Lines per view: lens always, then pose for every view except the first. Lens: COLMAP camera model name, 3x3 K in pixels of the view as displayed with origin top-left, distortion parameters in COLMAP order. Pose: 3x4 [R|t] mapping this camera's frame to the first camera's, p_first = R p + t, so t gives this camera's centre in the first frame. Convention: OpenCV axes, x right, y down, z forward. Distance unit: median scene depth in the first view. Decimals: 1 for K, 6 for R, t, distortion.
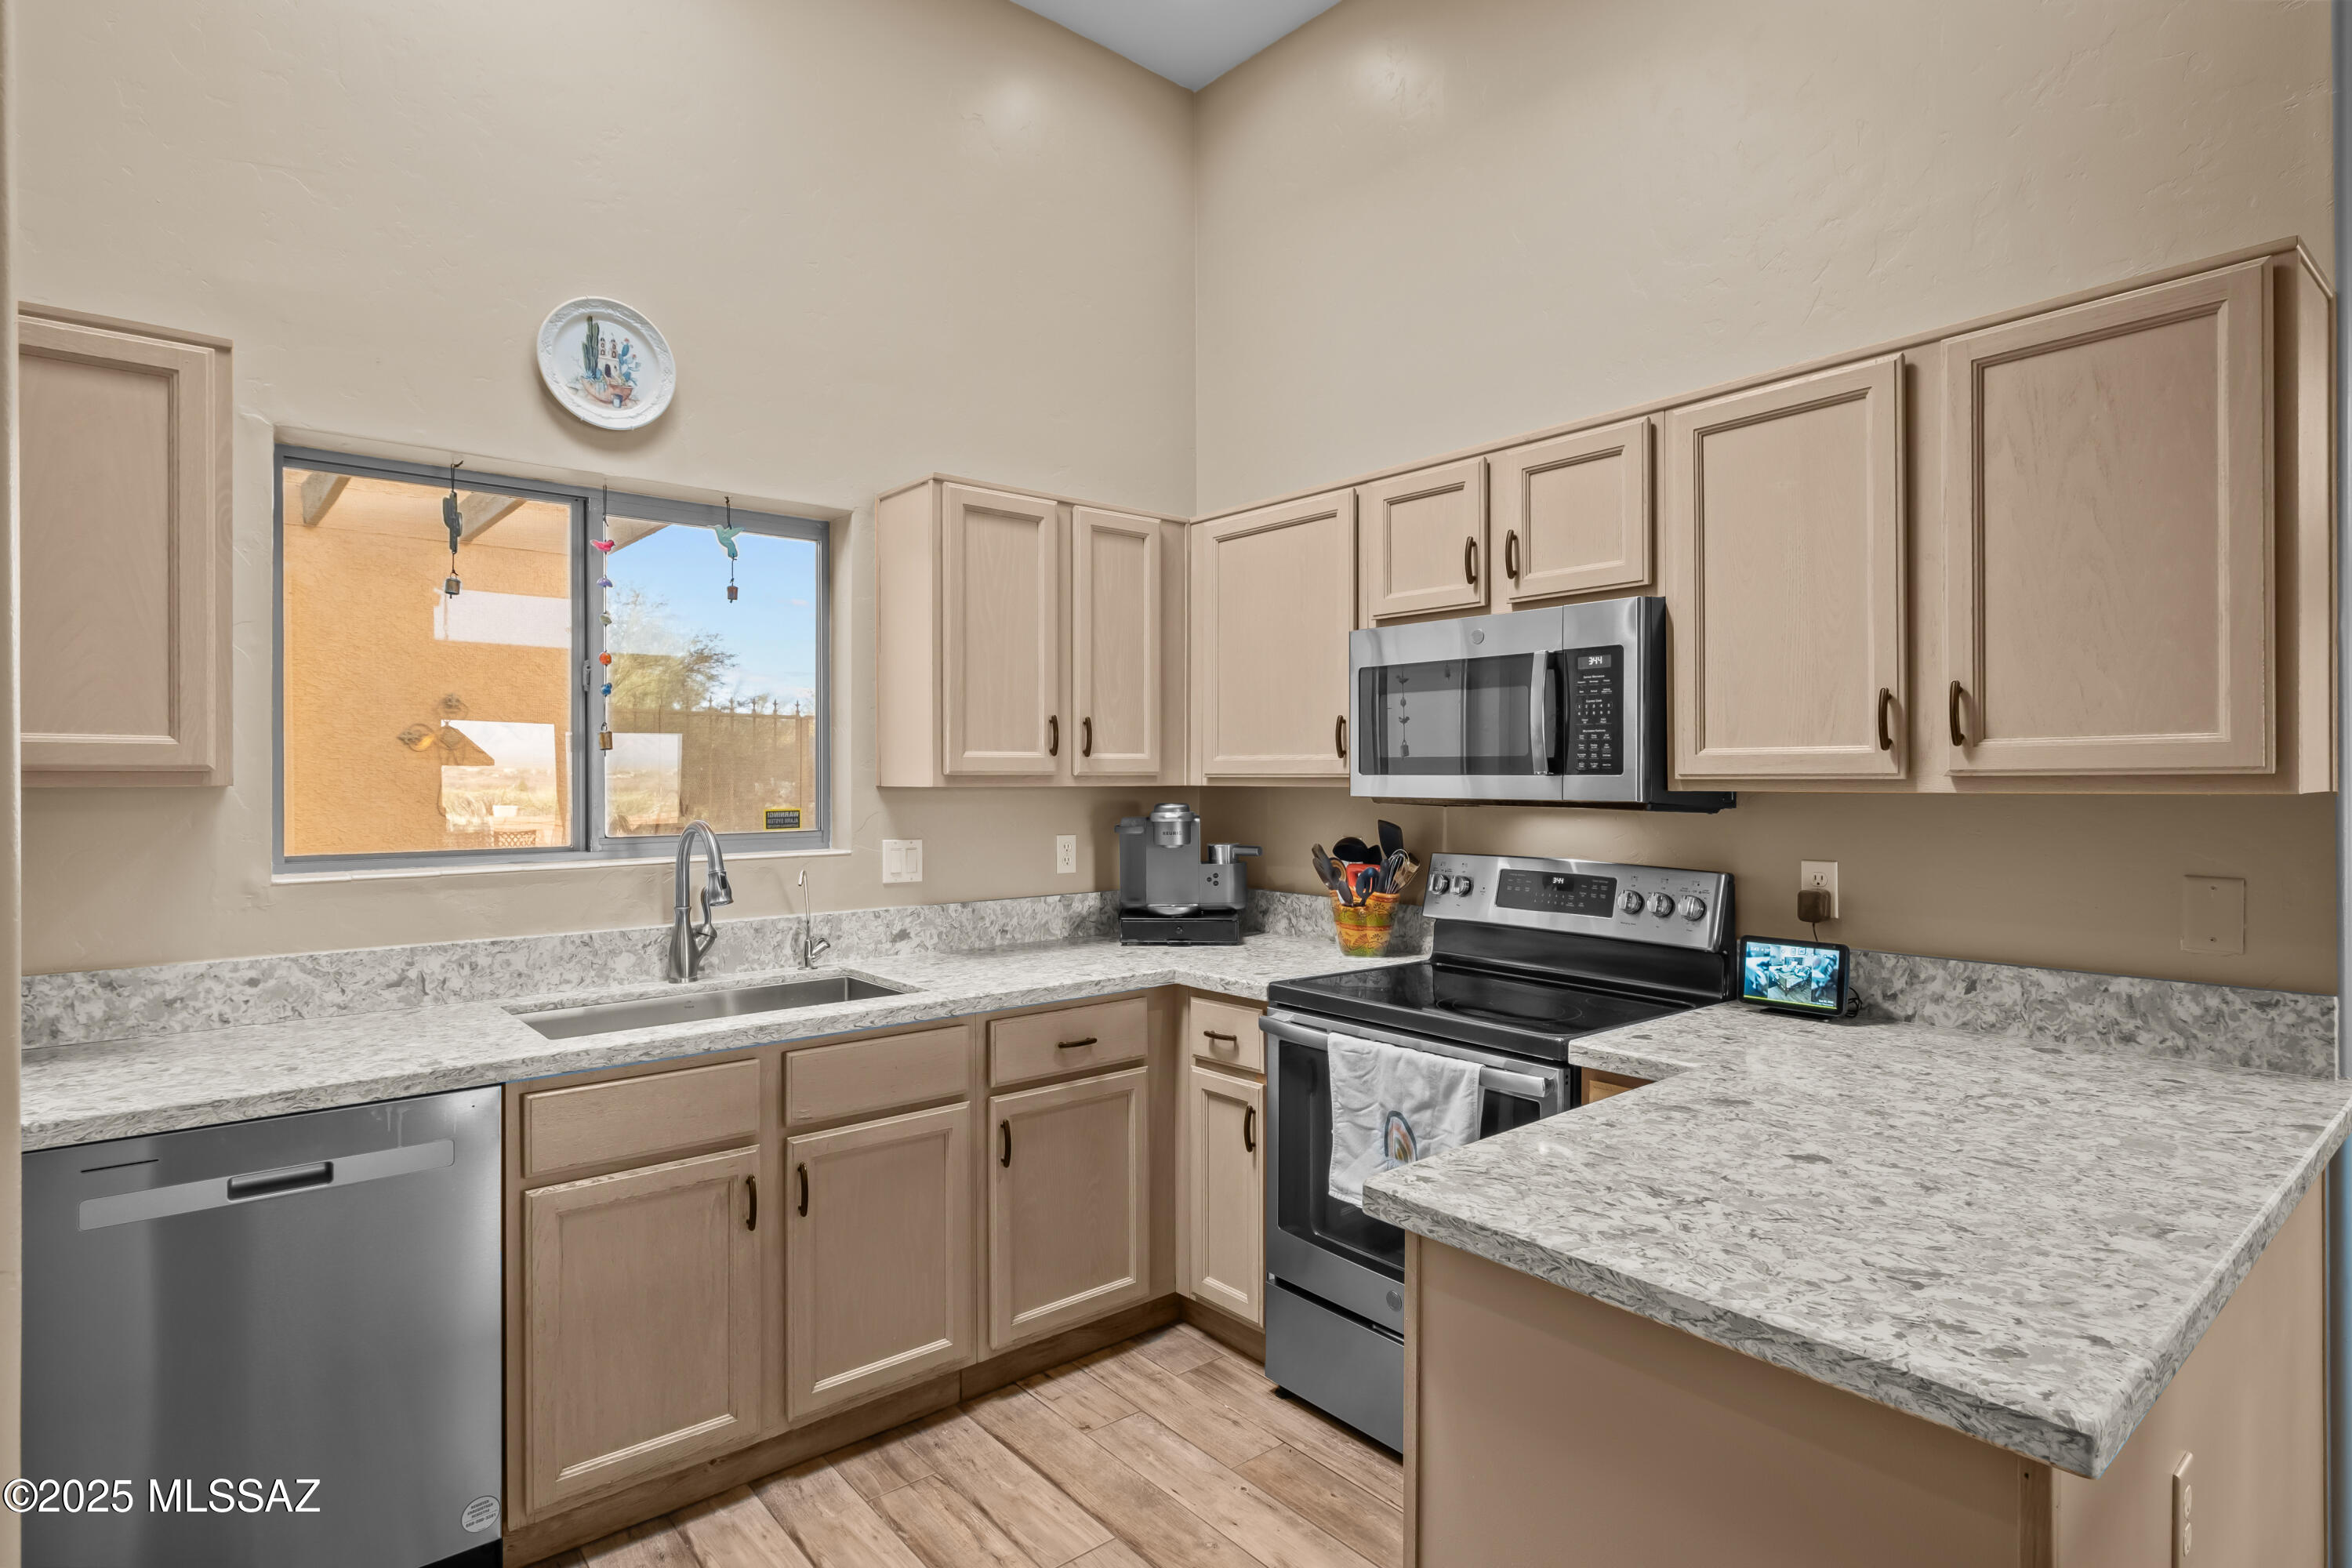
lens RADIAL K [[1214.3, 0, 1180.0], [0, 1214.3, 803.2], [0, 0, 1]] dist [0.004043, 0.000150]
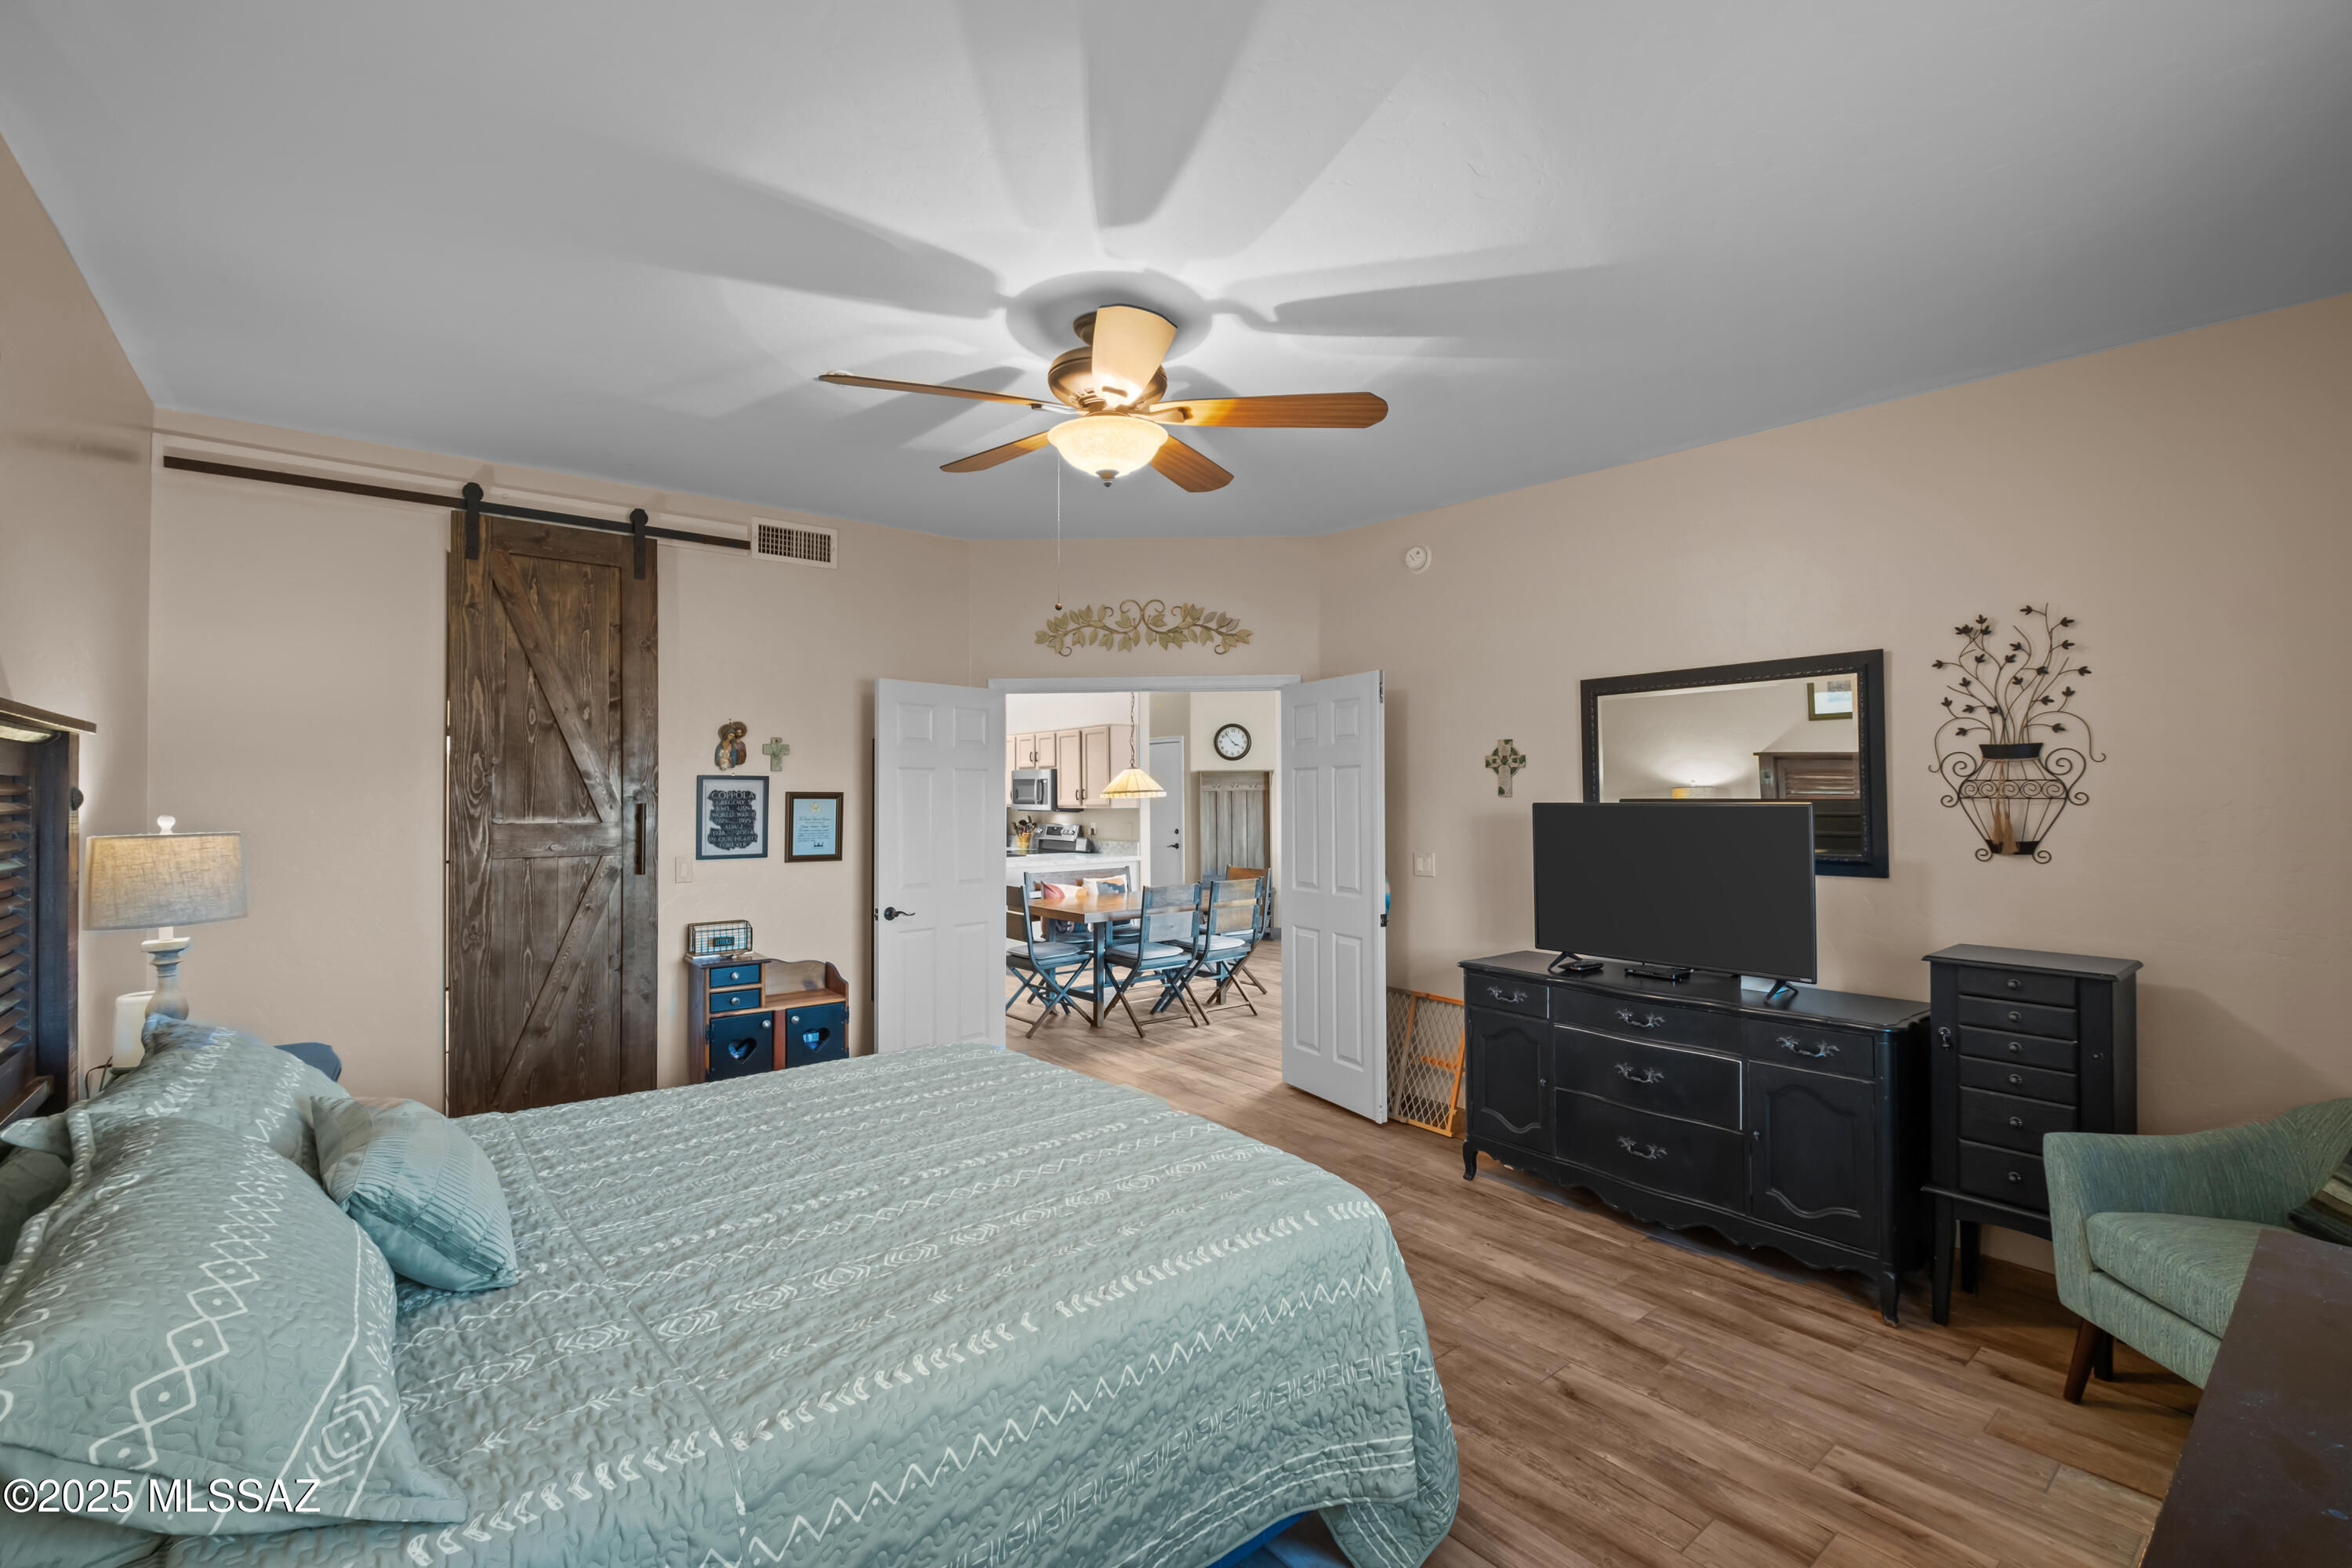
lens RADIAL K [[1005.4, 0, 1185.2], [0, 1005.4, 778.9], [0, 0, 1]] dist [0.004460, -0.008651]
pose [[0.999884, -0.002704, -0.015012, 0.872494], [0.002086, 0.999157, -0.041011, 0.037584], [0.015110, 0.040975, 0.999046, -2.741224]]
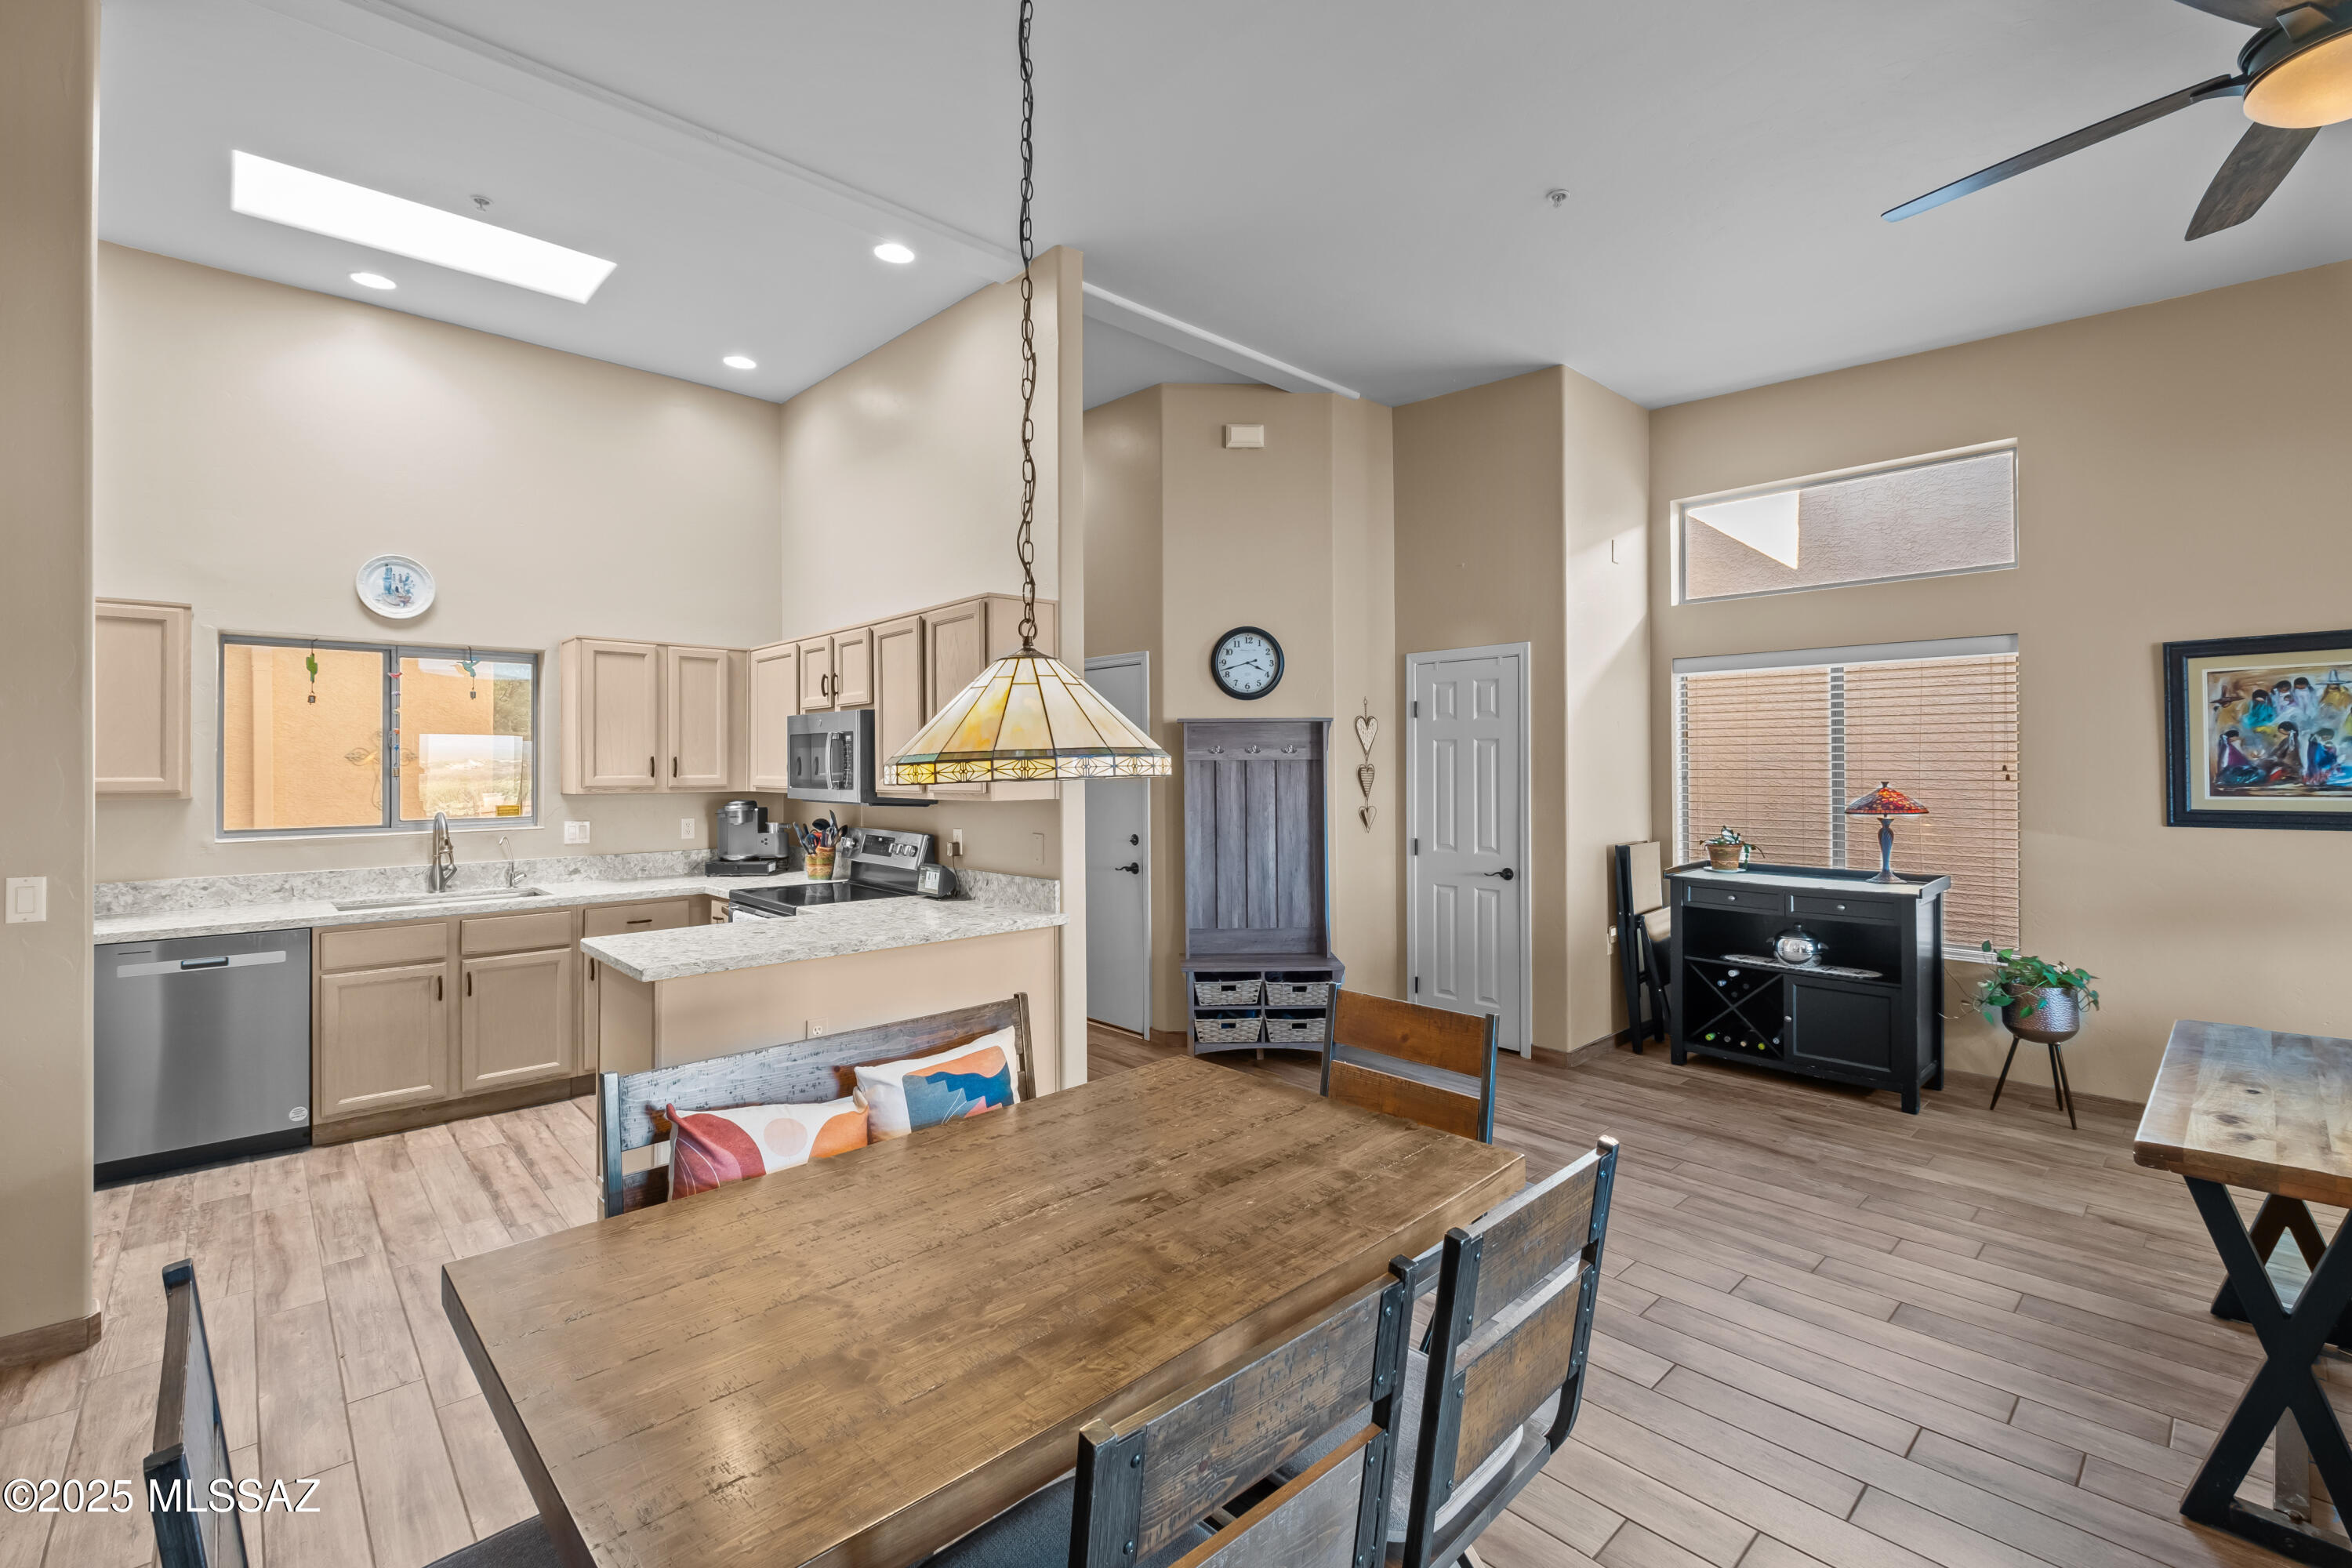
lens RADIAL K [[1030.2, 0, 1184.0], [0, 1030.2, 776.9], [0, 0, 1]] dist [-0.000363, -0.005821]
pose [[0.998374, -0.002267, 0.056965, 0.757035], [0.002959, 0.999923, -0.012059, -0.020109], [-0.056933, 0.012207, 0.998303, -0.796078]]
